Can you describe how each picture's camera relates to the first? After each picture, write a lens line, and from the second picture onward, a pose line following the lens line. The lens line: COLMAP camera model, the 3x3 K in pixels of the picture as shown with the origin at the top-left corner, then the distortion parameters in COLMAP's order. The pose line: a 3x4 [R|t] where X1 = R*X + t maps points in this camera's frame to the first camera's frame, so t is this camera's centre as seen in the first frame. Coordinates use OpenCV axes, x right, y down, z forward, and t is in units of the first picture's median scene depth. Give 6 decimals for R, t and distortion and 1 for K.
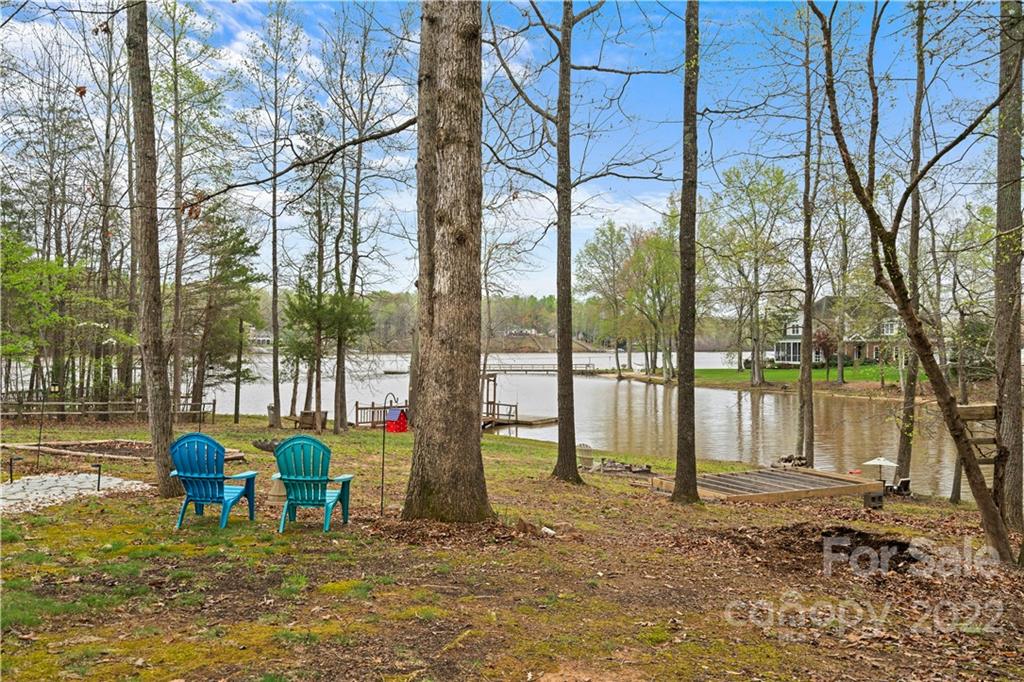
lens RADIAL K [[837.7, 0, 515.7], [0, 837.7, 345.5], [0, 0, 1]] dist [0.005050, 0.009488]
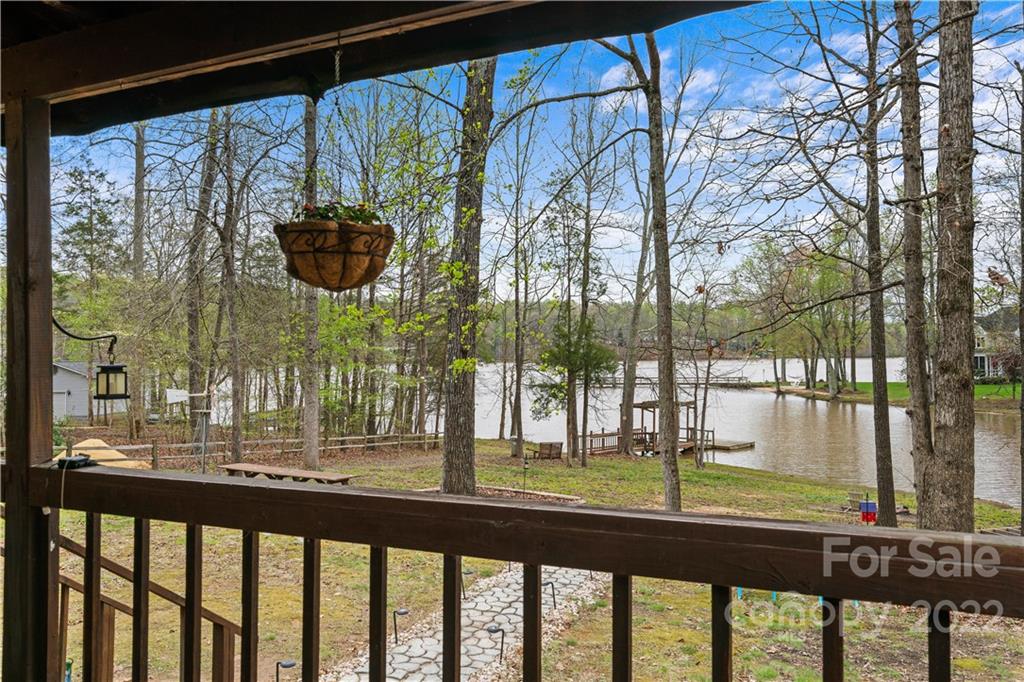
lens RADIAL K [[837.7, 0, 512.3], [0, 837.7, 339.9], [0, 0, 1]] dist [0.005050, 0.009488]
pose [[0.989353, -0.008019, -0.145314, -0.096802], [0.006355, 0.999909, -0.011913, -0.031421], [0.145397, 0.010863, 0.989314, -0.066586]]
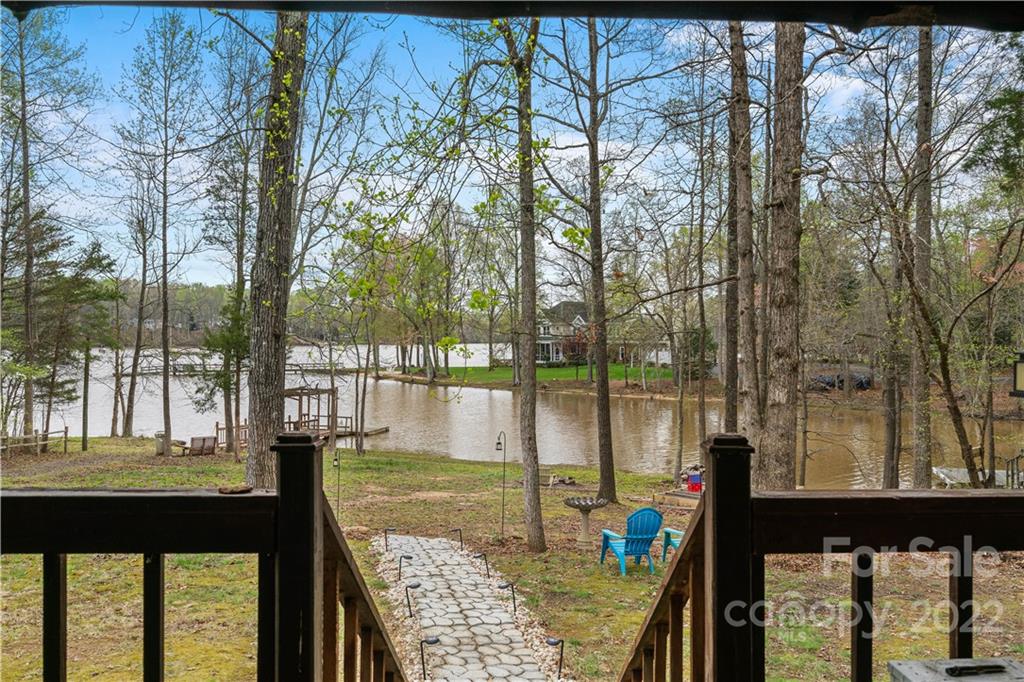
lens RADIAL K [[837.7, 0, 520.4], [0, 837.7, 349.7], [0, 0, 1]] dist [0.005050, 0.009488]
pose [[0.932990, -0.003733, 0.359882, -0.182846], [-0.002722, 0.999844, 0.017428, -0.031307], [-0.359891, -0.017240, 0.932835, -0.040670]]
